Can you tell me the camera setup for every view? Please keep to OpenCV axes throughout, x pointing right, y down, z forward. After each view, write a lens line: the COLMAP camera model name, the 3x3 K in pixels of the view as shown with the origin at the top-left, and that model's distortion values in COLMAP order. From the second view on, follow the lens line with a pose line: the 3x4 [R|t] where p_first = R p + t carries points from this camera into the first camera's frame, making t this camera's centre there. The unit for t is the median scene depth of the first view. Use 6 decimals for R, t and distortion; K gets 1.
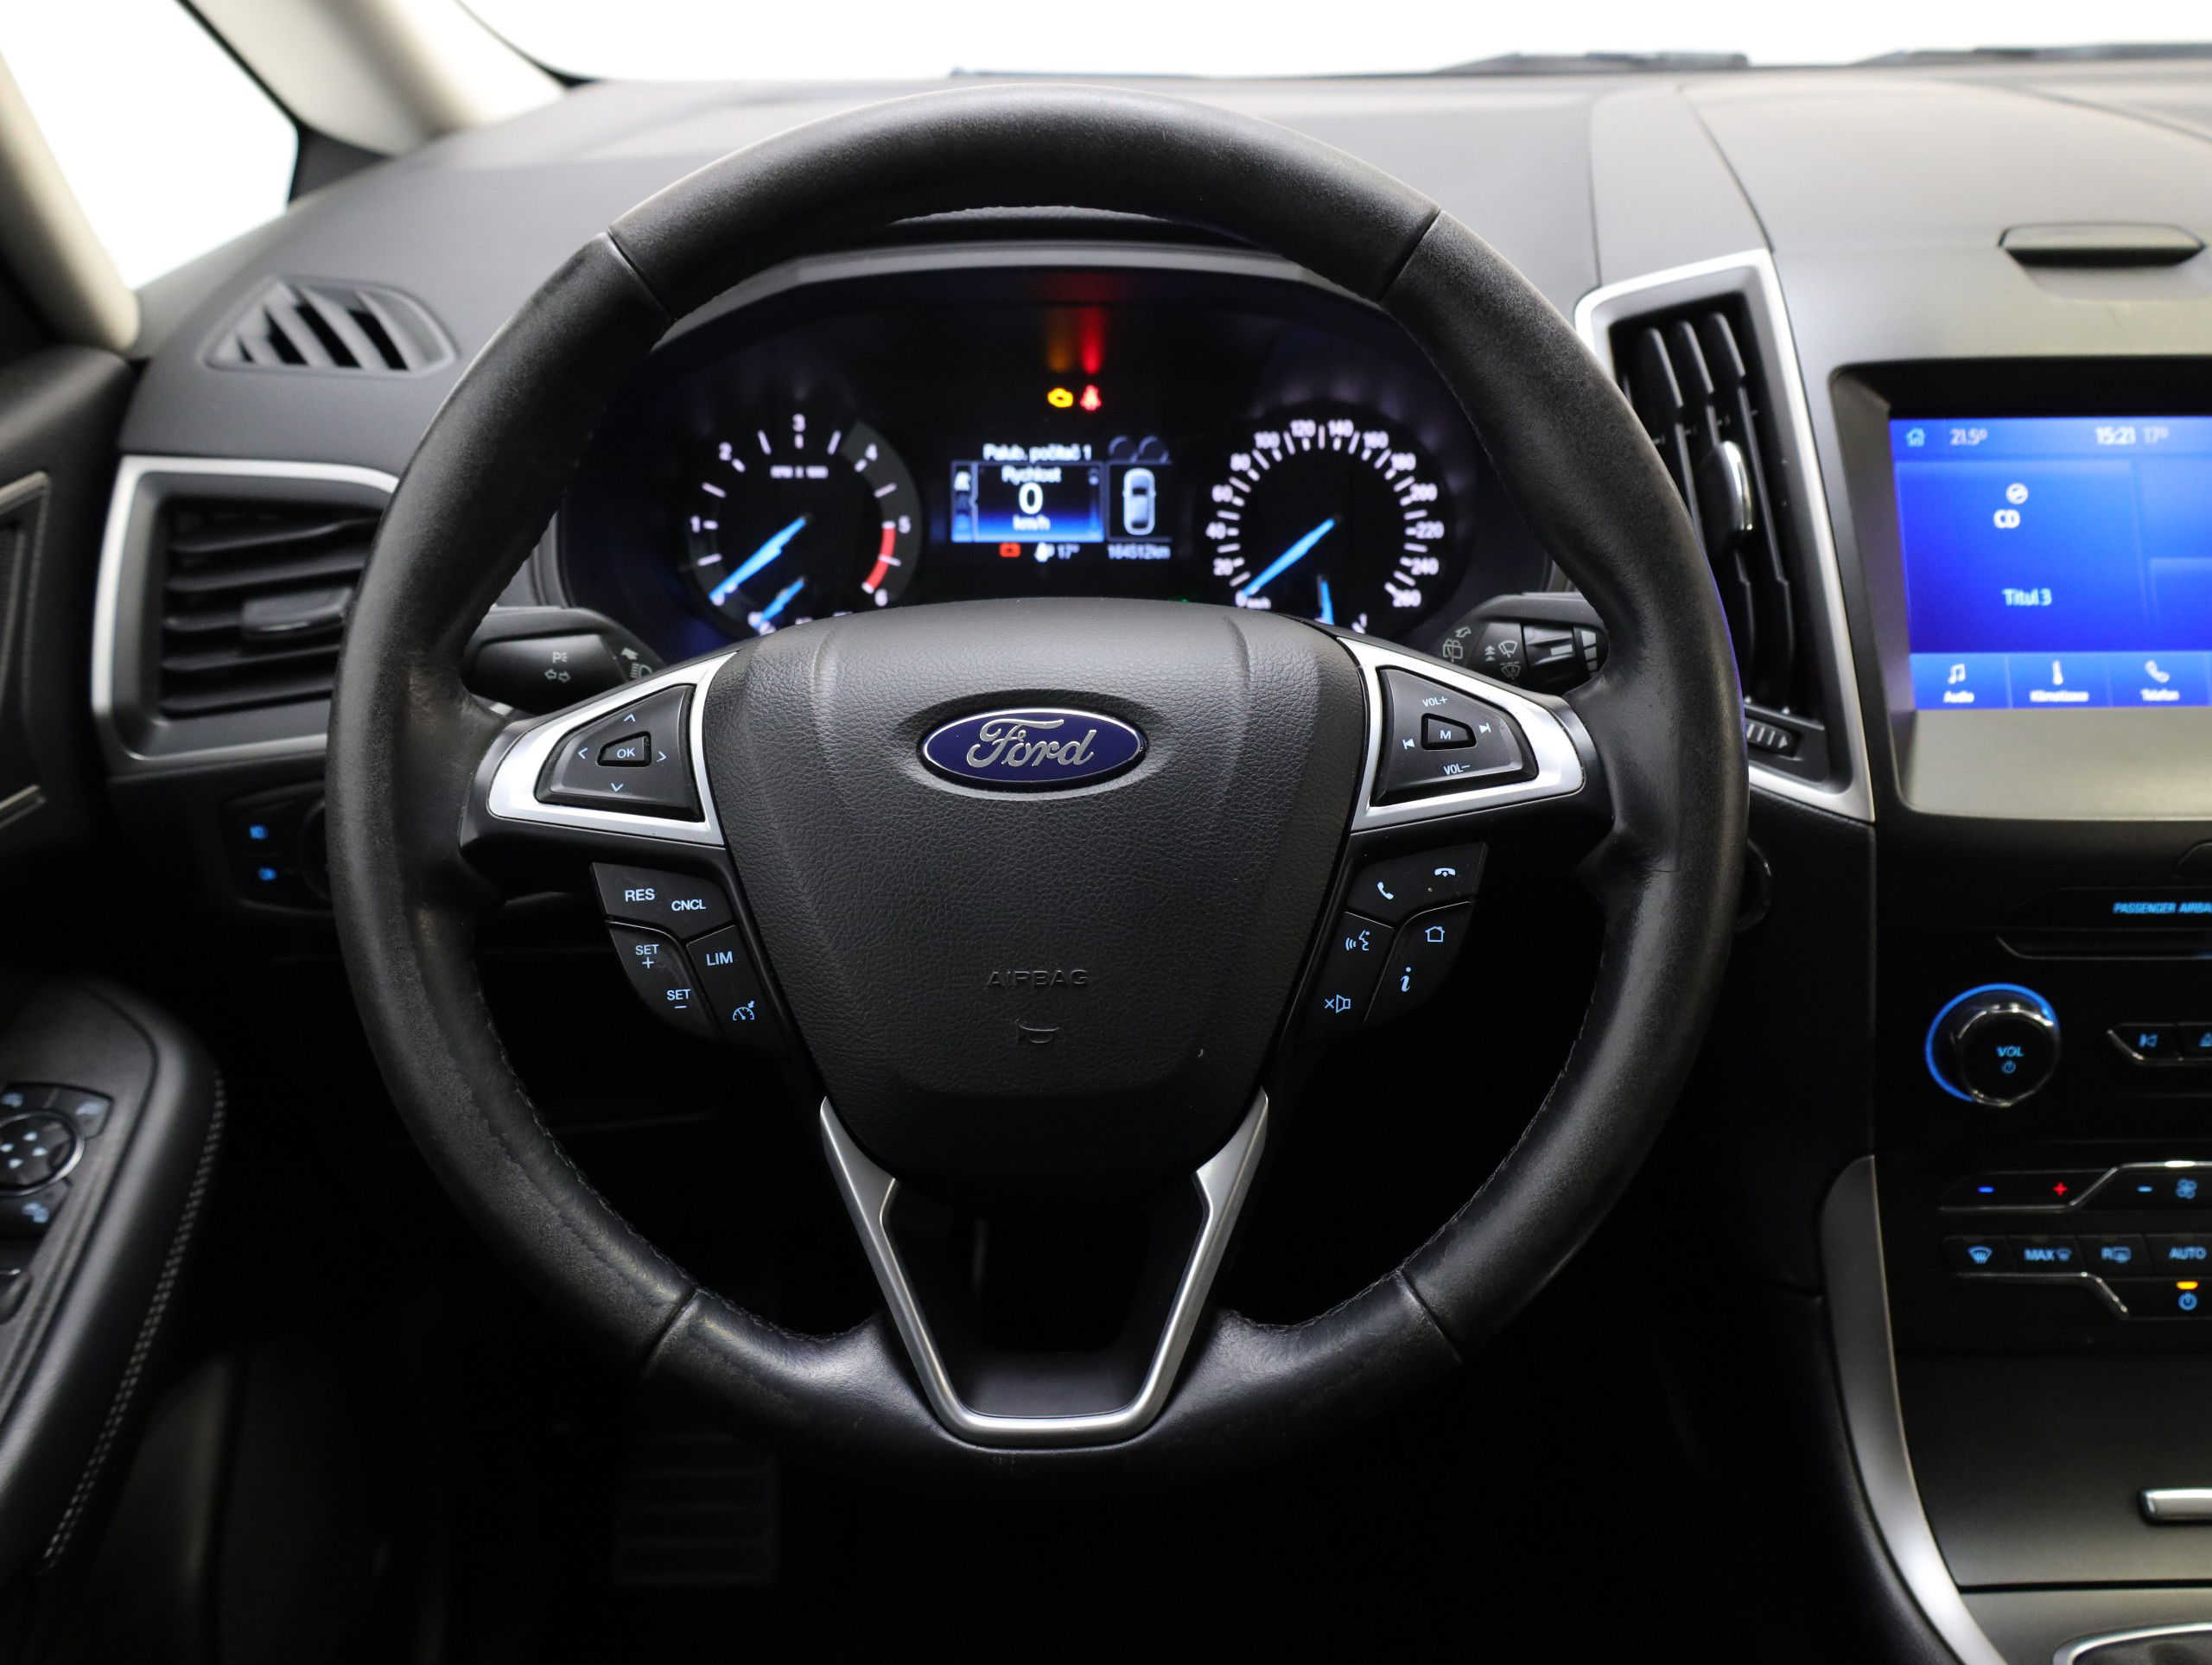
lens RADIAL K [[2111.4, 0, 1106.0], [0, 2111.4, 832.5], [0, 0, 1]] dist [0.011367, -0.023797]
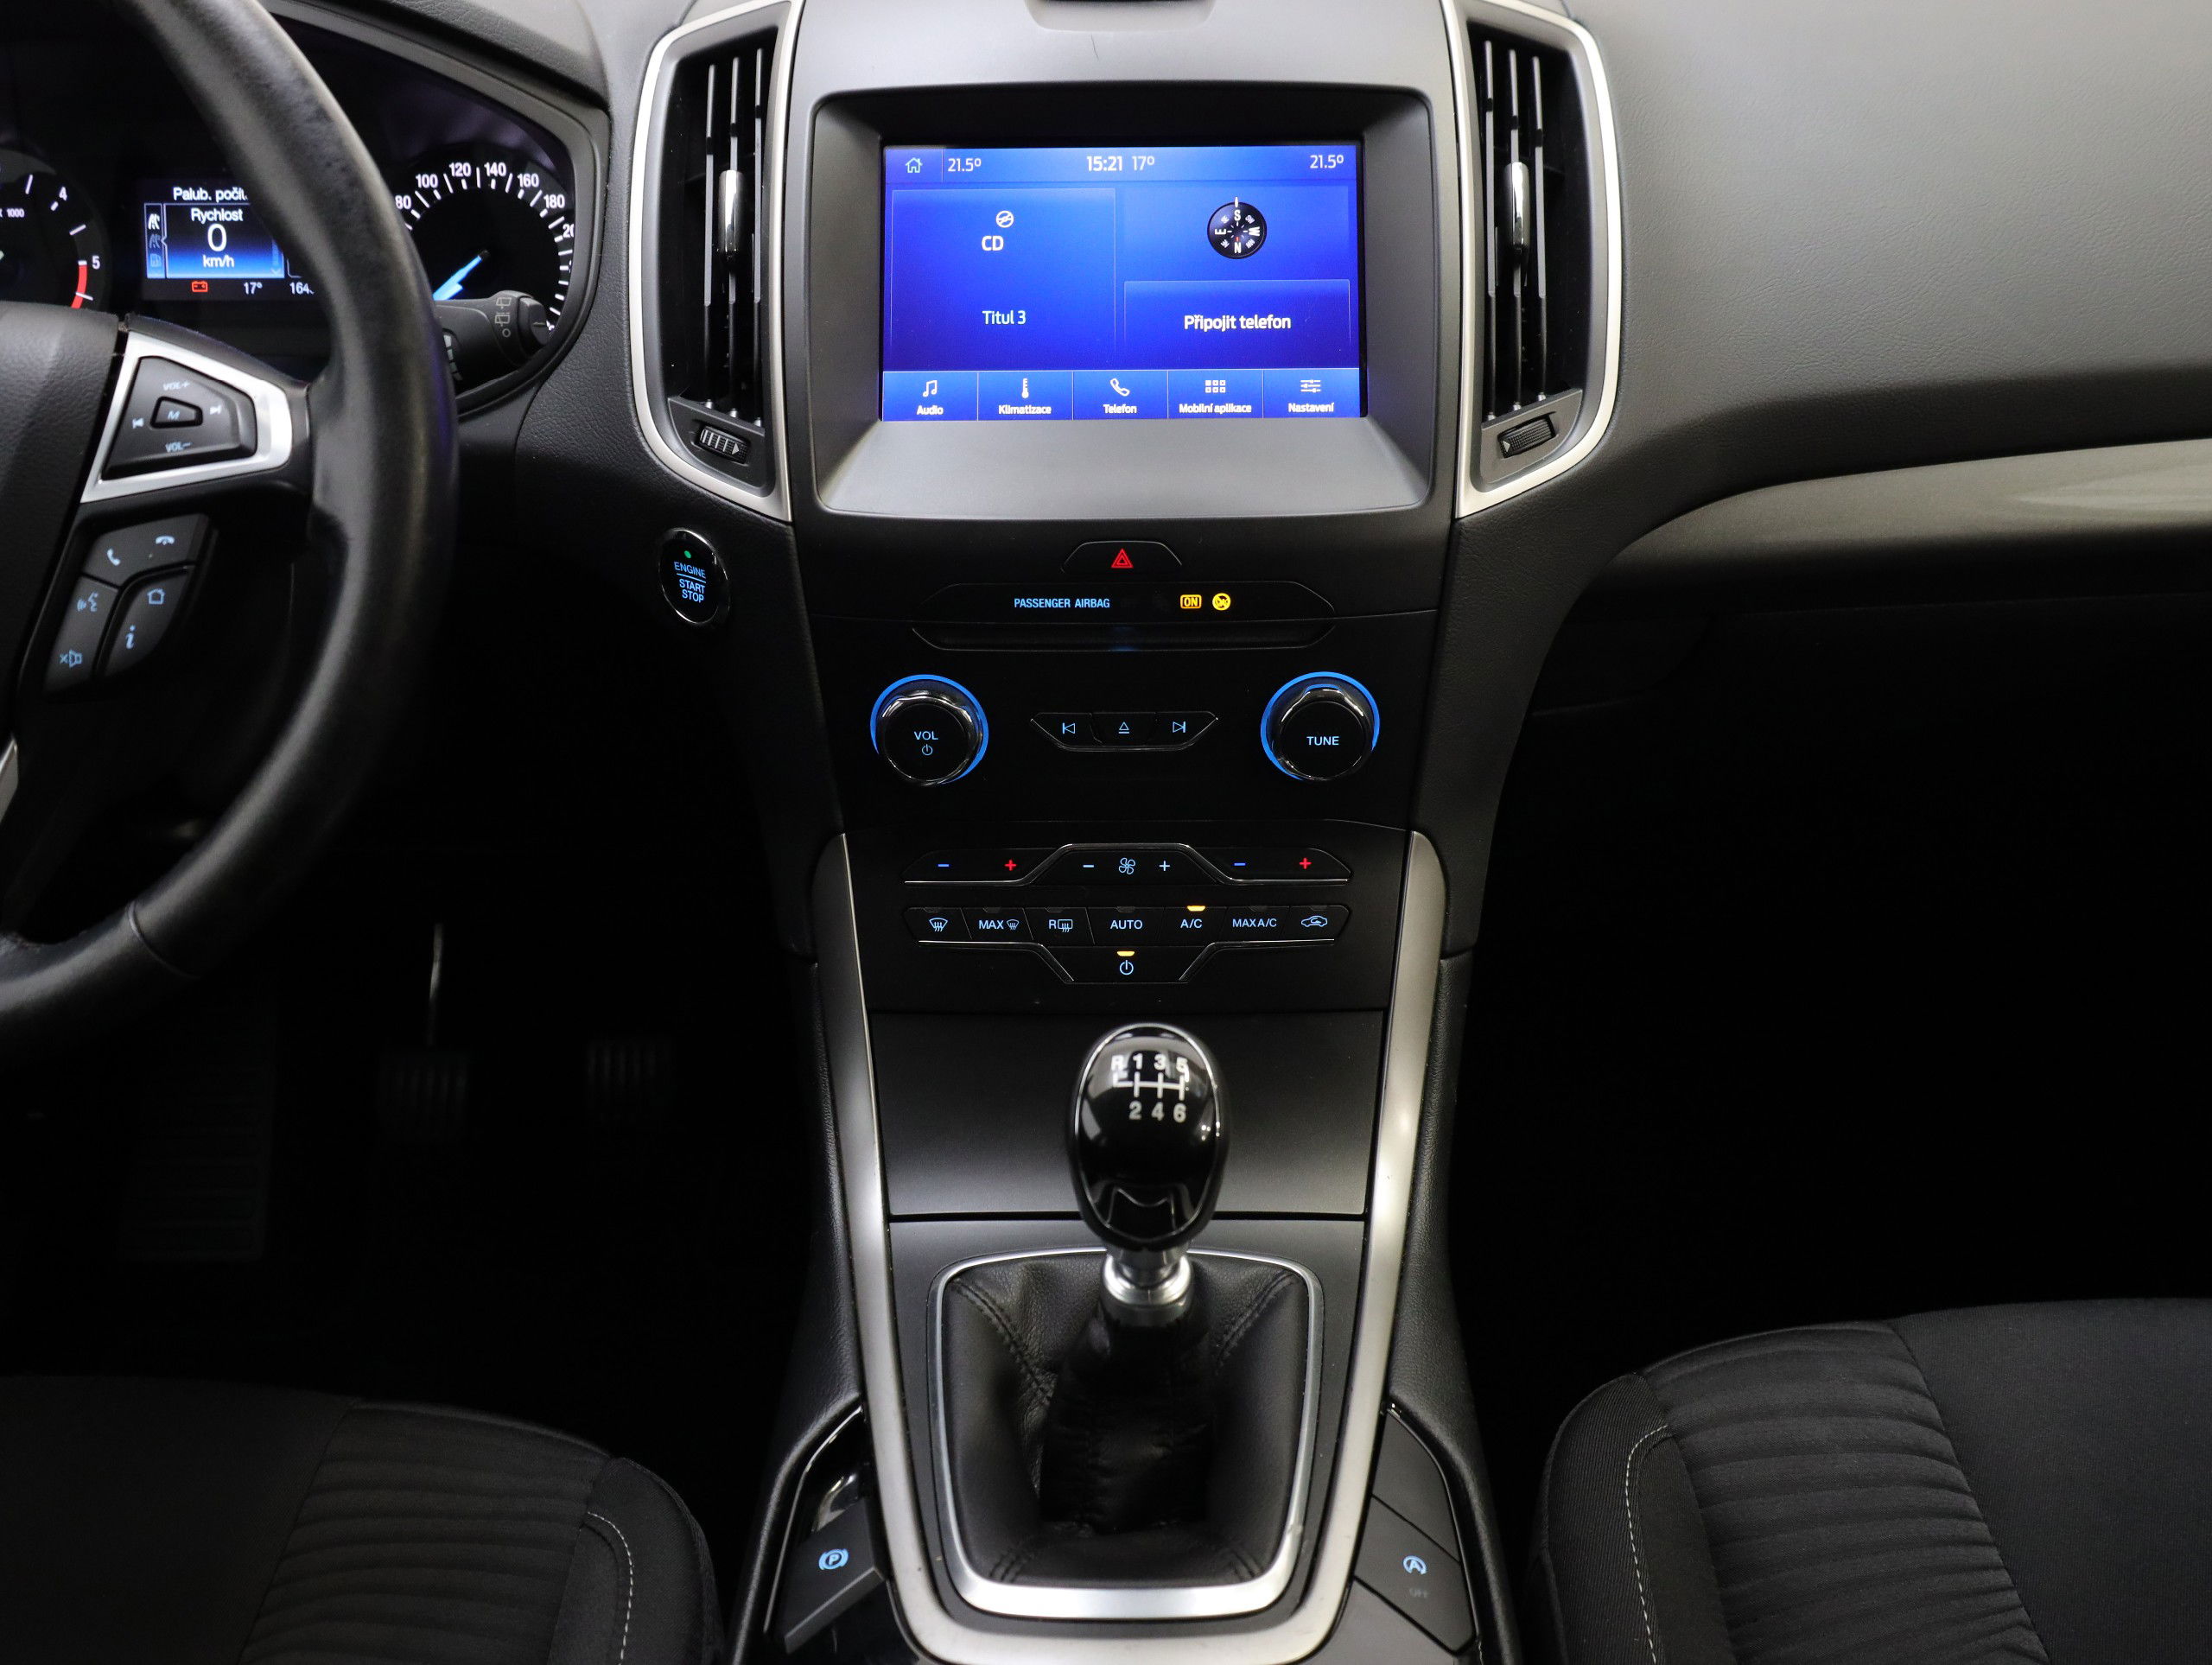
lens RADIAL K [[2046.0, 0, 1094.1], [0, 2046.0, 820.0], [0, 0, 1]] dist [0.014967, -0.009270]
pose [[0.999484, 0.005250, -0.031688, 0.512408], [-0.002646, 0.996656, 0.081672, 0.056969], [0.032011, -0.081546, 0.996155, -0.049434]]
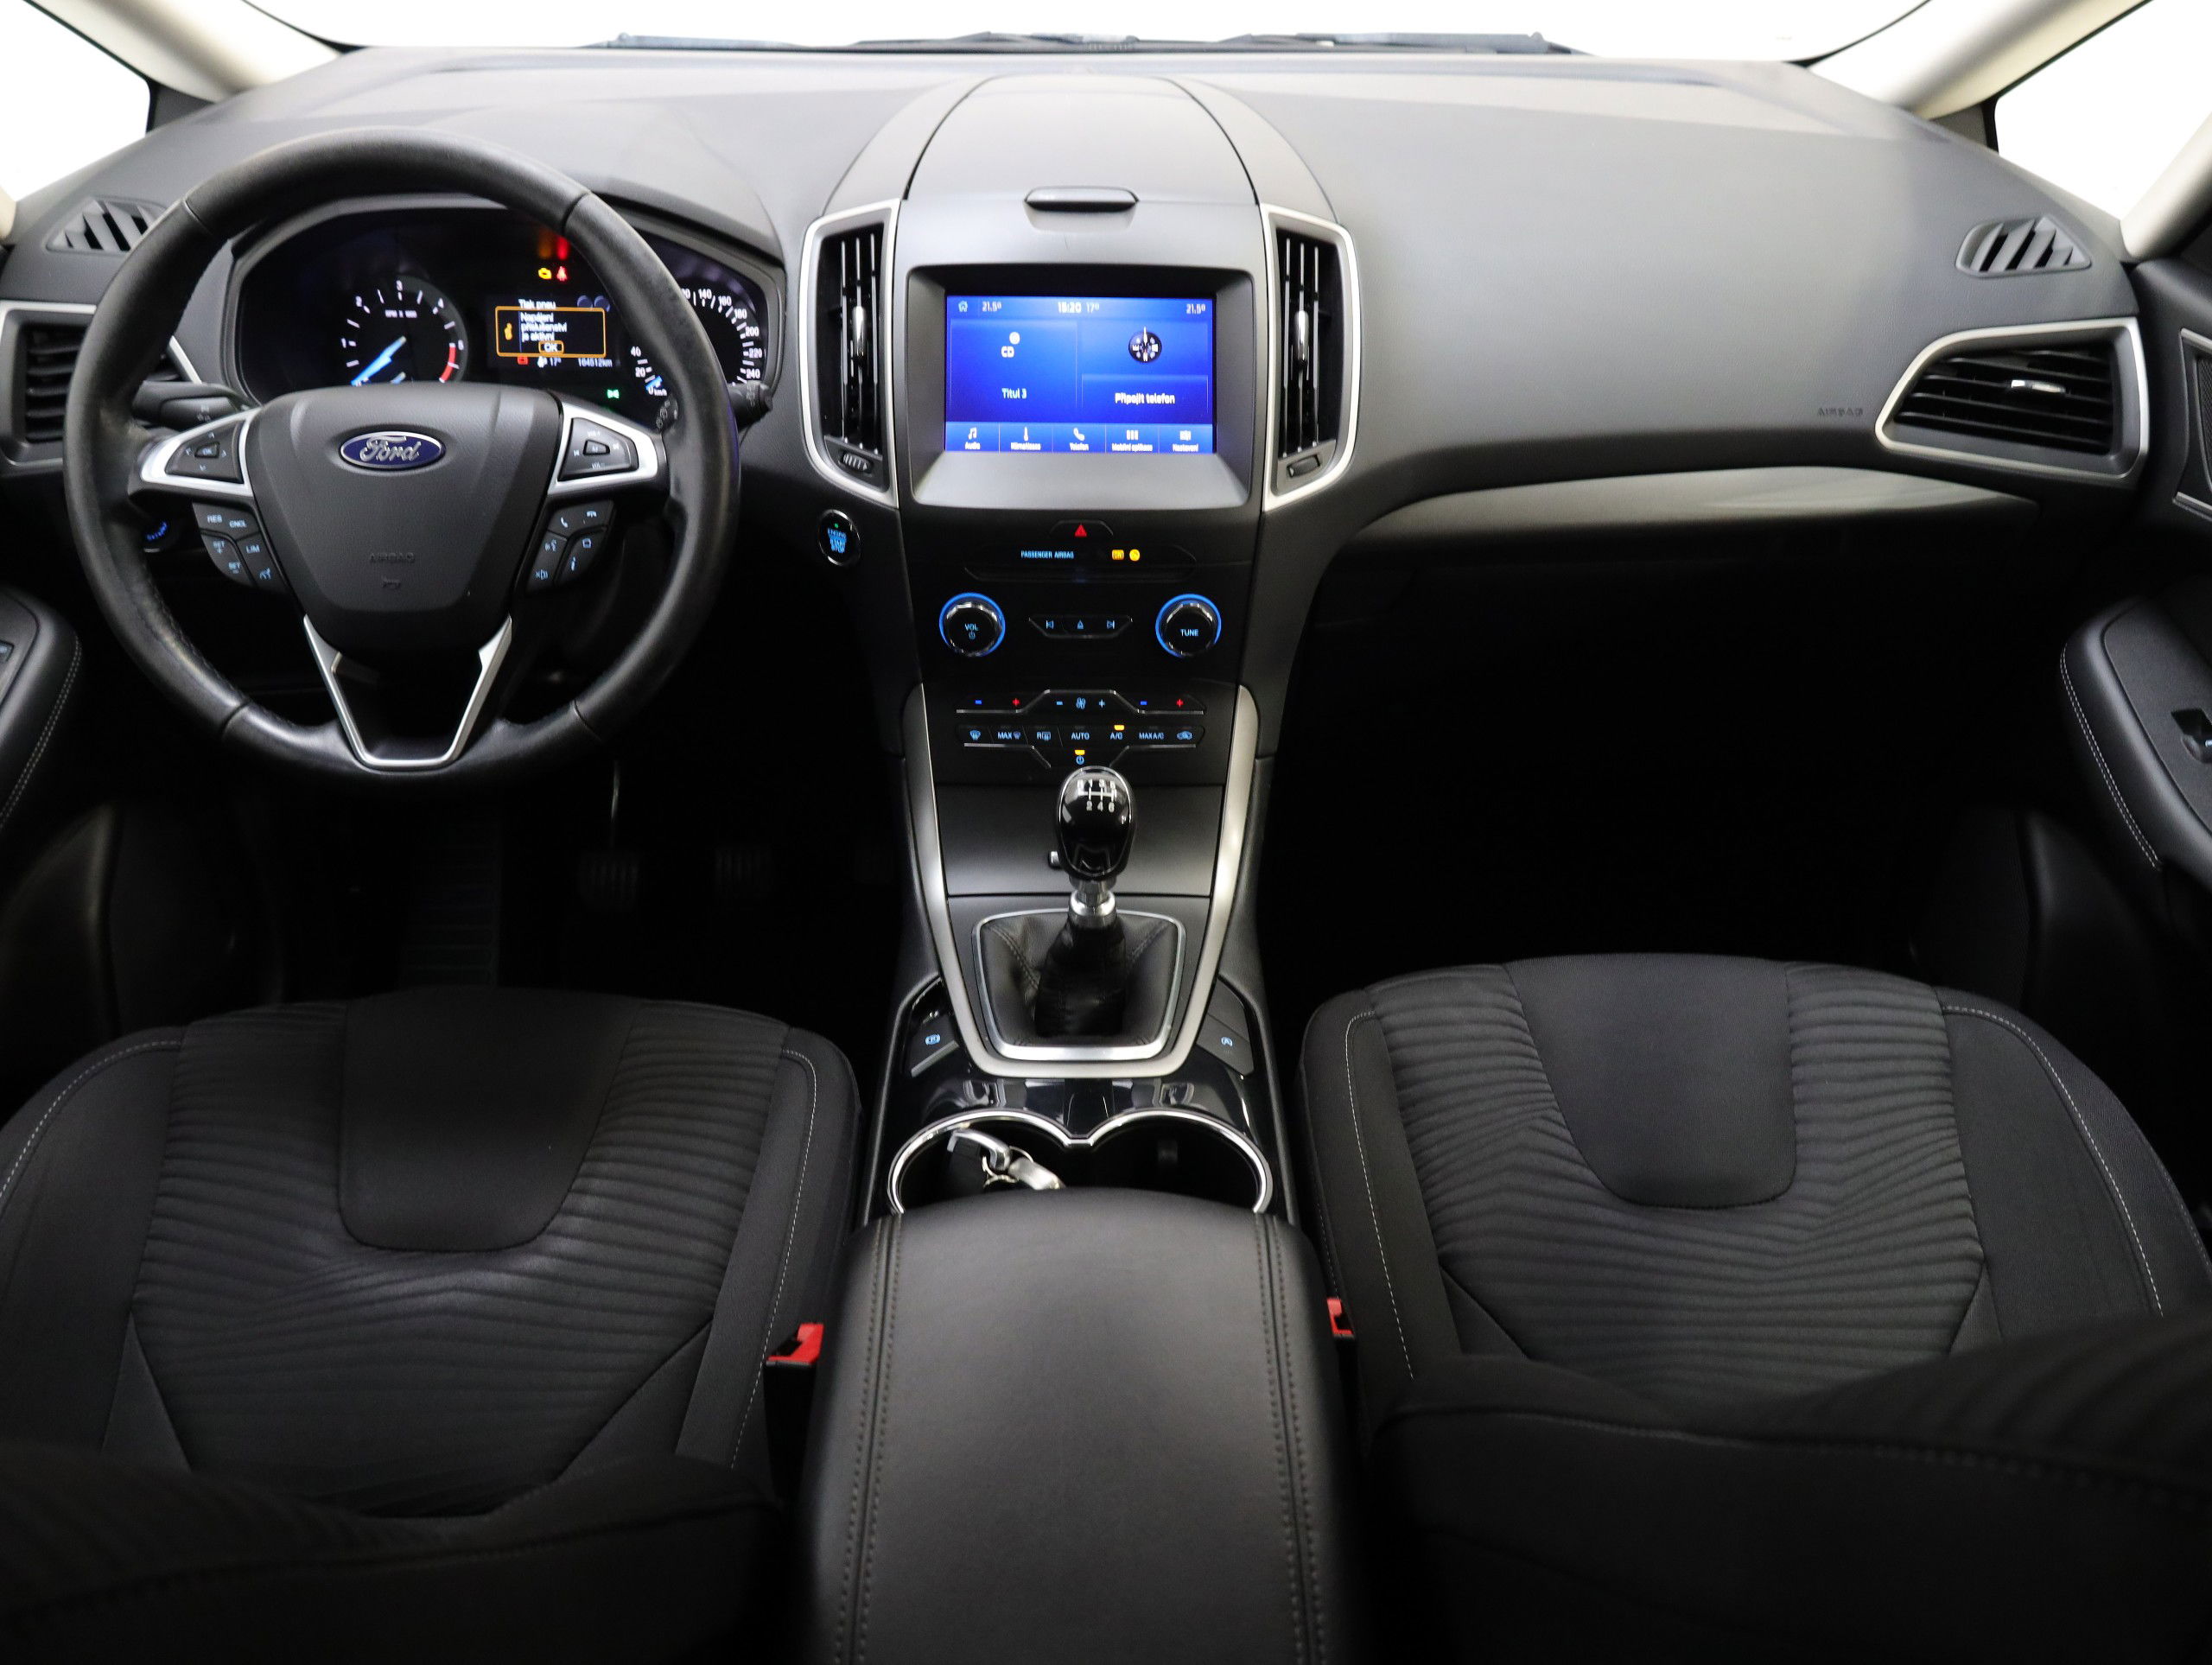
lens RADIAL K [[1801.4, 0, 1106.0], [0, 1801.4, 832.5], [0, 0, 1]] dist [-0.003533, 0.009592]
pose [[0.999813, 0.012647, 0.014639, 0.496945], [-0.014254, 0.993205, 0.115500, 0.091577], [-0.013079, -0.115687, 0.993200, -0.649110]]
